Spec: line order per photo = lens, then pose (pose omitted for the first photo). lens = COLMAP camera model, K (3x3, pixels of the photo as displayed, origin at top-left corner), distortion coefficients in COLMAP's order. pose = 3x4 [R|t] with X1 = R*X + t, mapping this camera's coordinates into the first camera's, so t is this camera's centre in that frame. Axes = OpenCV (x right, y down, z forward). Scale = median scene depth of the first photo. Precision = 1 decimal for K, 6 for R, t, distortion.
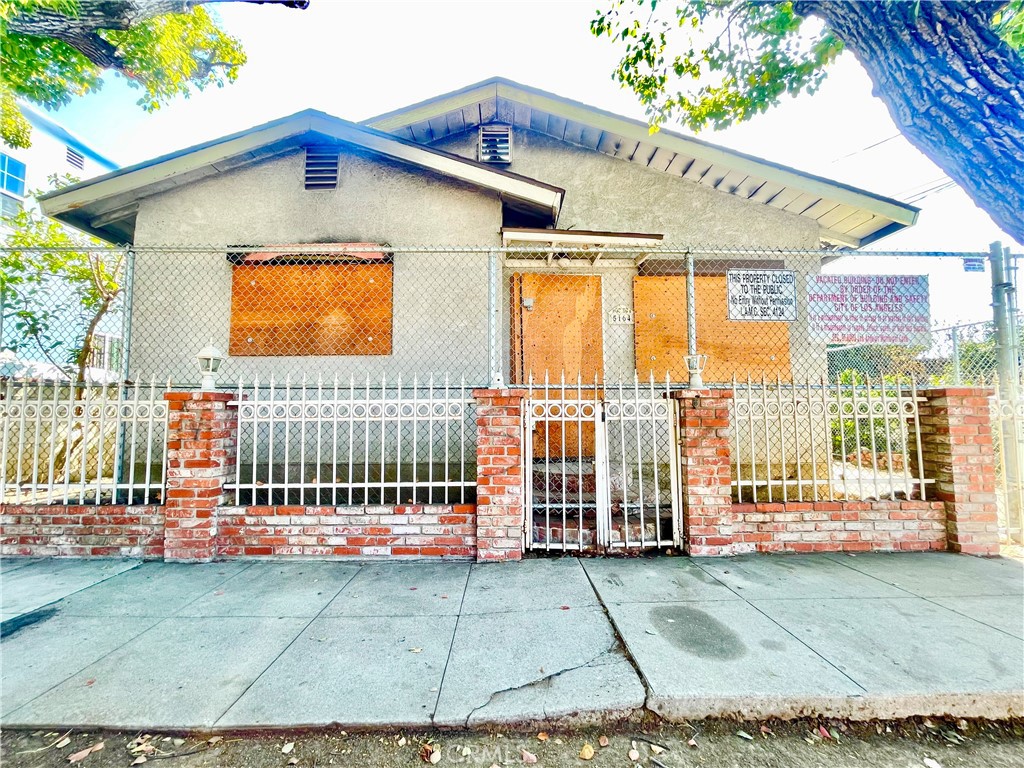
lens RADIAL K [[412.0, 0, 508.8], [0, 412.0, 383.6], [0, 0, 1]] dist [-0.003770, 0.001792]
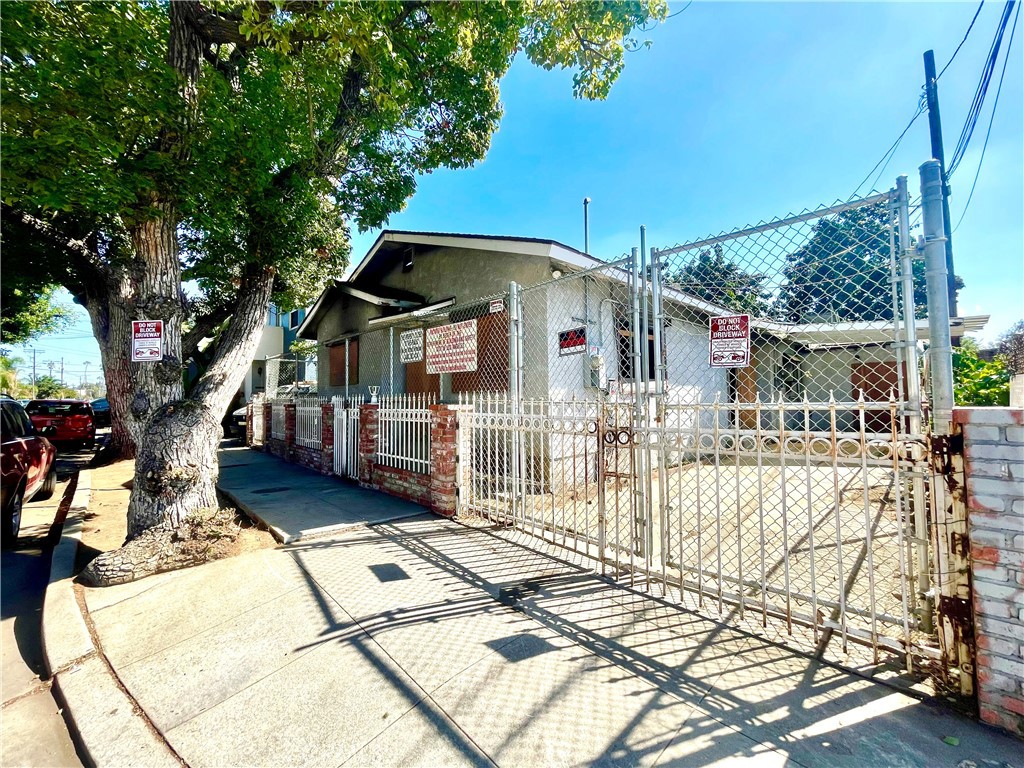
lens RADIAL K [[412.0, 0, 508.1], [0, 412.0, 386.8], [0, 0, 1]] dist [-0.003770, 0.001792]
pose [[0.678924, -0.023788, -0.733823, 2.433449], [0.055013, 0.998314, 0.018536, -0.069510], [0.732145, -0.052954, 0.679087, 0.170456]]
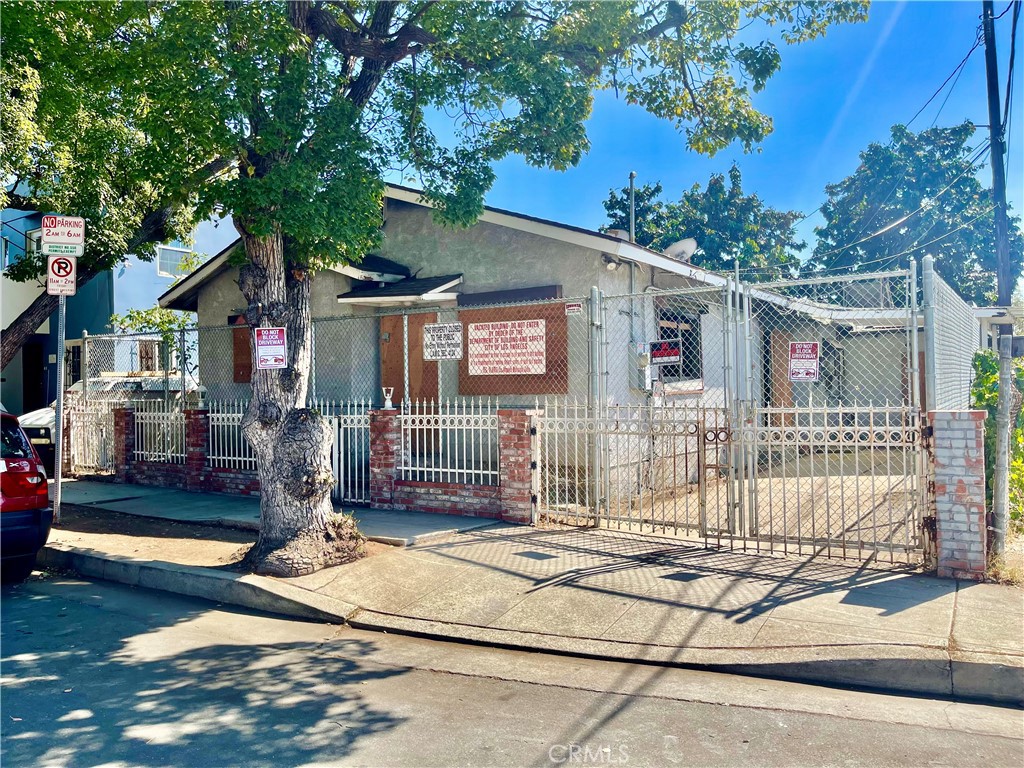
lens RADIAL K [[763.8, 0, 512.3], [0, 763.8, 390.0], [0, 0, 1]] dist [0.060906, -0.076045]
pose [[0.821933, -0.008225, -0.569525, 2.683978], [0.046493, 0.997528, 0.052691, -0.202576], [0.567683, -0.069787, 0.820284, -1.207715]]
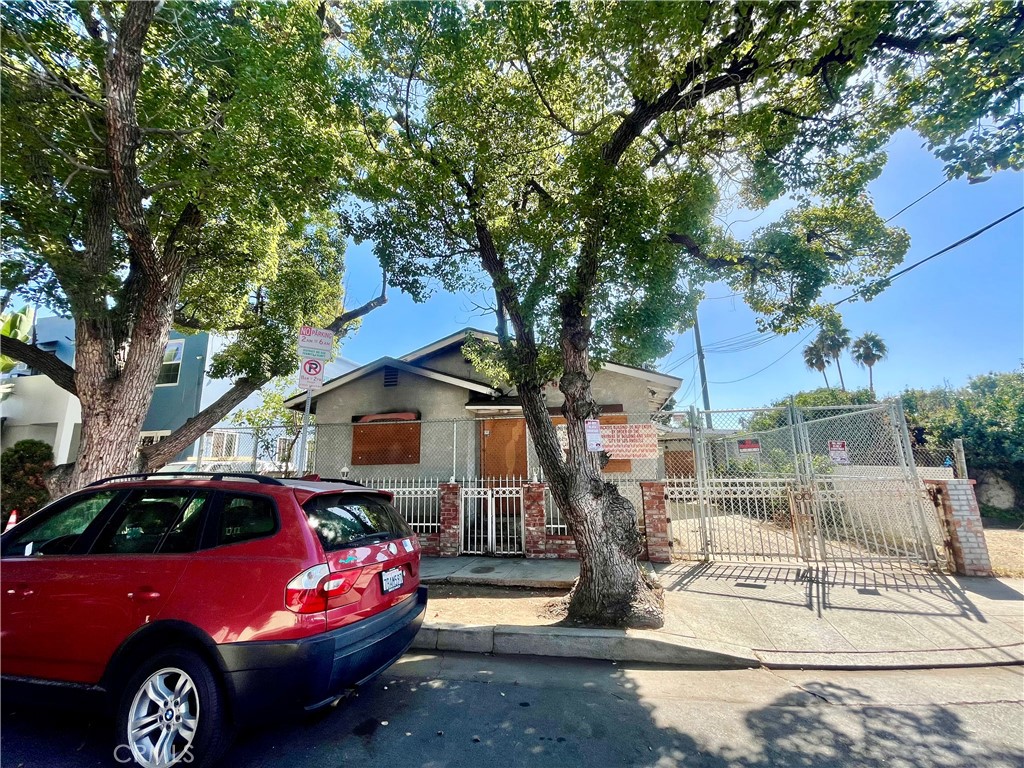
lens RADIAL K [[412.0, 0, 508.3], [0, 412.0, 384.7], [0, 0, 1]] dist [-0.003770, 0.001792]
pose [[0.973991, -0.057250, -0.219236, 0.892739], [0.026512, 0.989703, -0.140662, -0.219160], [0.225031, 0.131191, 0.965479, -1.371651]]
